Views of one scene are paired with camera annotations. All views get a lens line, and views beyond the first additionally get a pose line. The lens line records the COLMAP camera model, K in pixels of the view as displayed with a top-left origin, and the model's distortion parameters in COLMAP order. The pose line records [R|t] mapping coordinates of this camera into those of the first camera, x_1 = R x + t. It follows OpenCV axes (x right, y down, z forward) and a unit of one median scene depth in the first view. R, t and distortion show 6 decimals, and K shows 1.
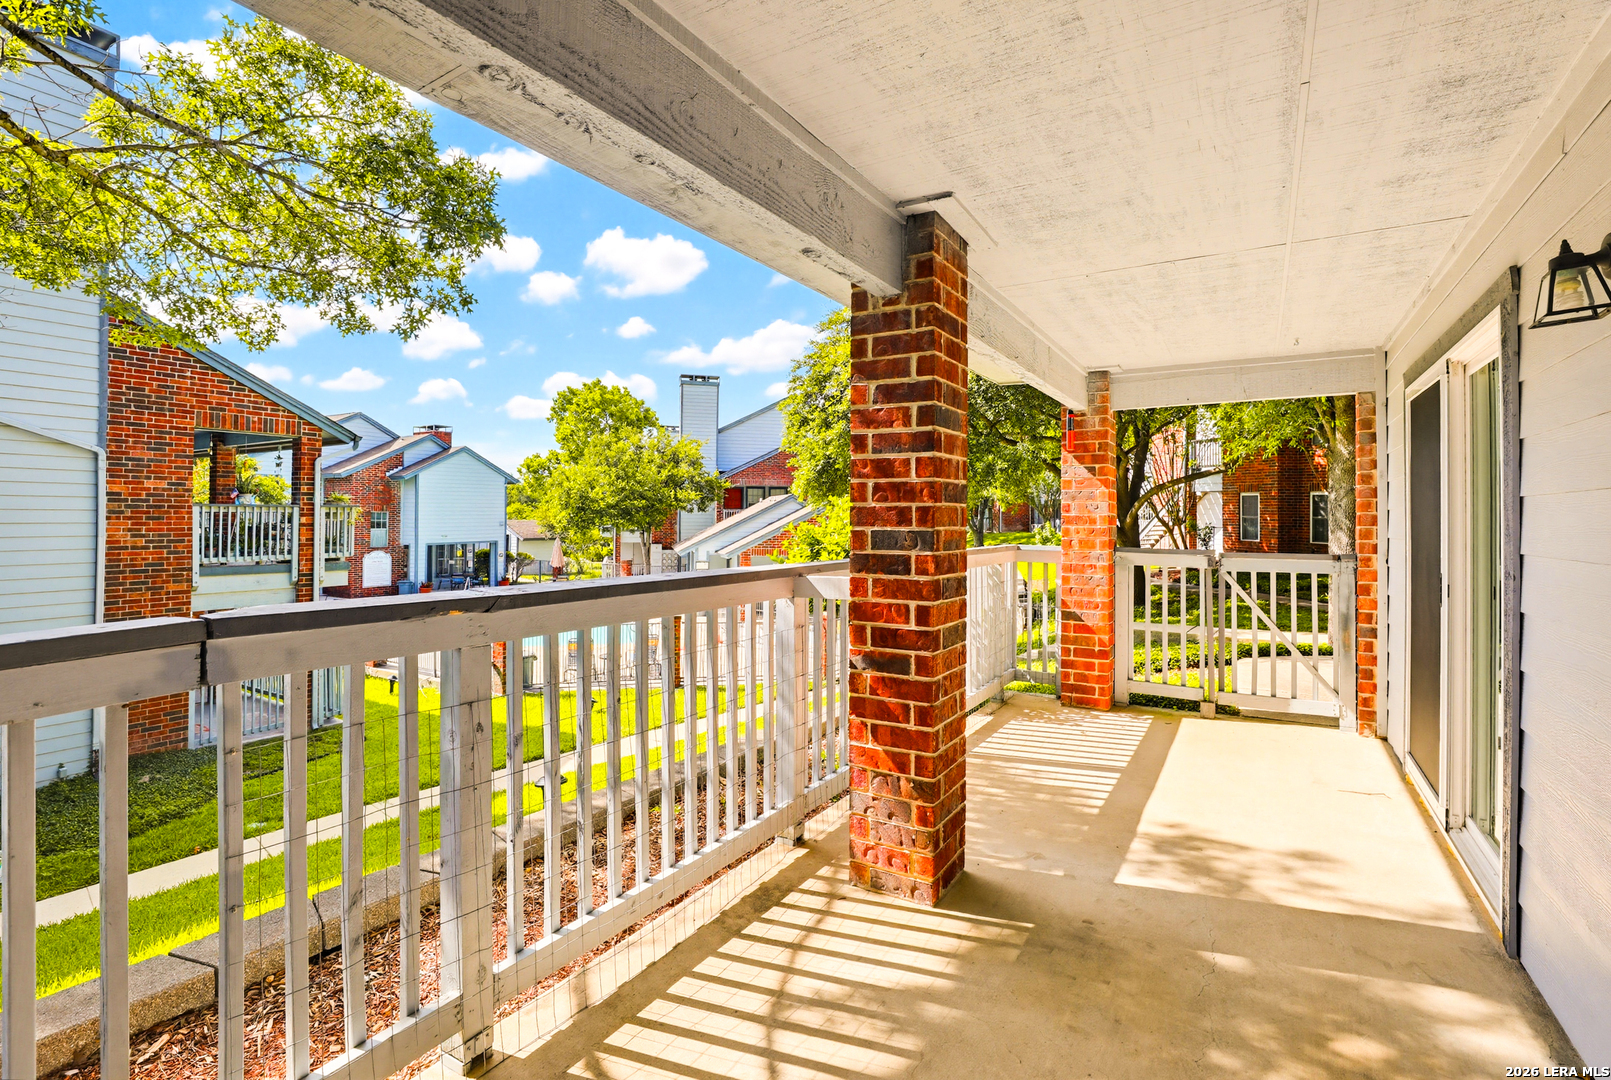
lens RADIAL K [[748.1, 0, 802.7], [0, 748.1, 504.8], [0, 0, 1]] dist [-0.020280, 0.000264]
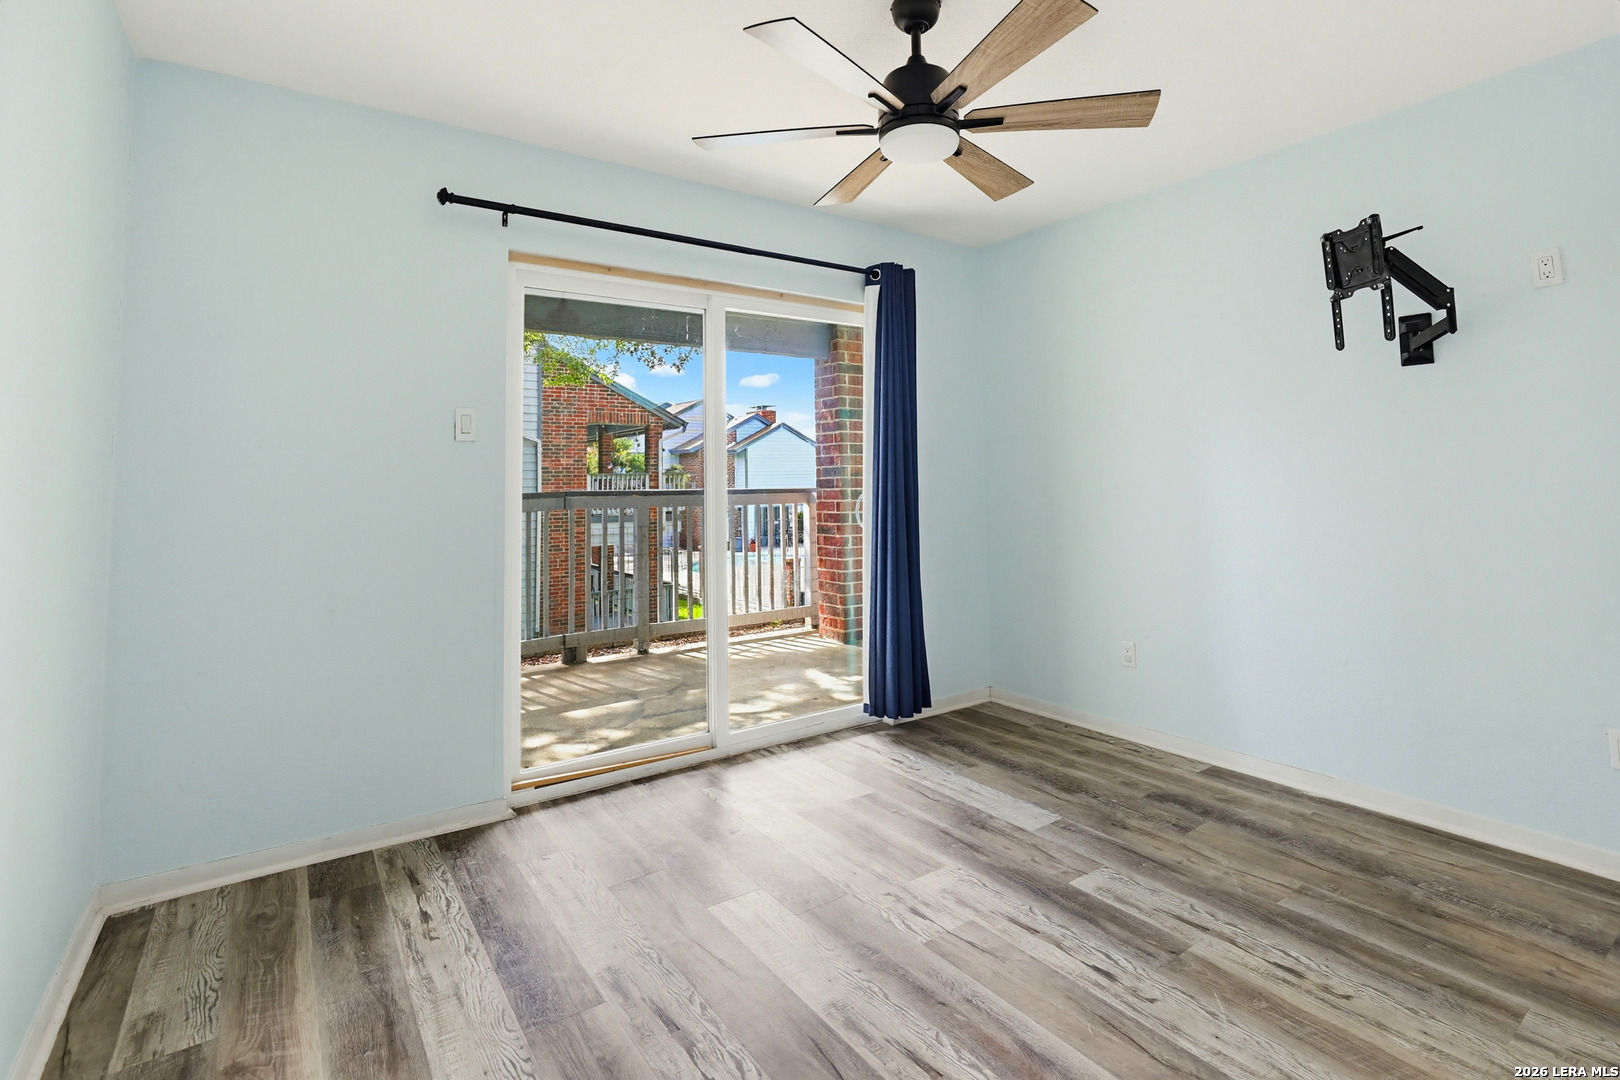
lens RADIAL K [[771.3, 0, 807.3], [0, 771.3, 435.7], [0, 0, 1]] dist [-0.002785, -0.000466]
pose [[0.910492, -0.043549, -0.411227, 0.086692], [0.024901, 0.998409, -0.050597, 0.004697], [0.412776, 0.035828, 0.910128, -0.092576]]
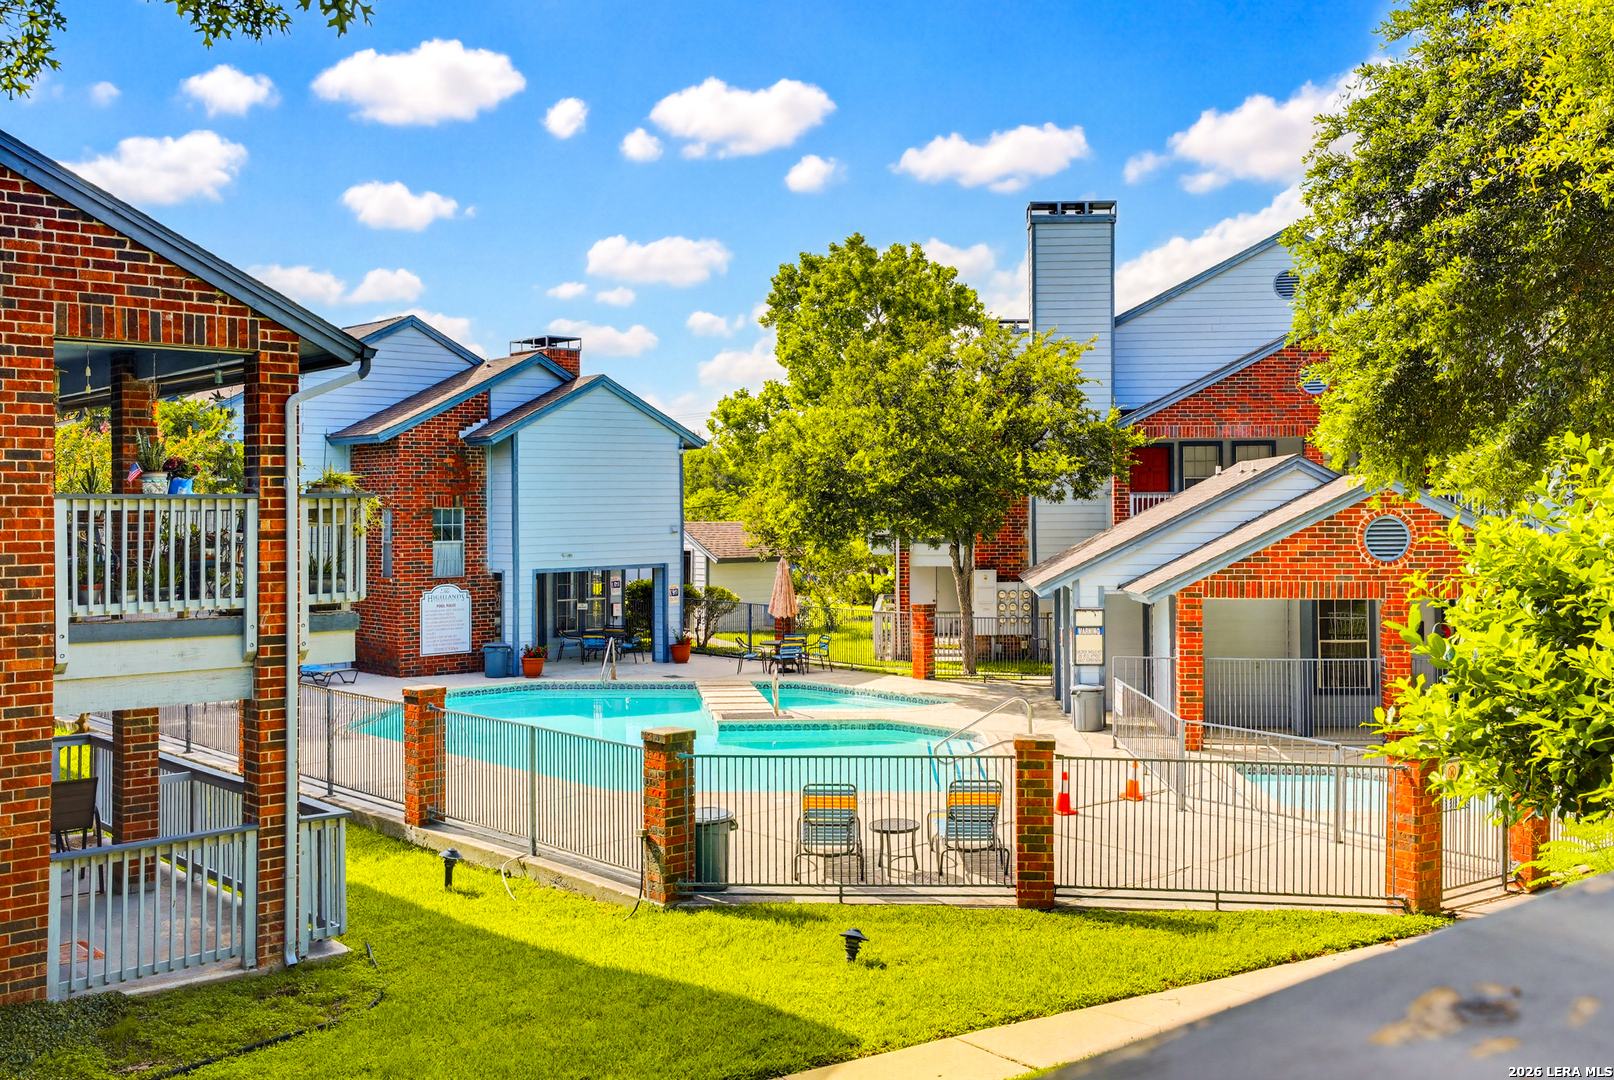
lens RADIAL K [[1535.6, 0, 807.0], [0, 1535.6, 540.0], [0, 0, 1]] dist [-0.005825, 0.000101]
pose [[0.954093, -0.007202, -0.299424, -0.018259], [0.017528, 0.999340, 0.031818, 0.001913], [0.298997, -0.035606, 0.953590, 0.067585]]
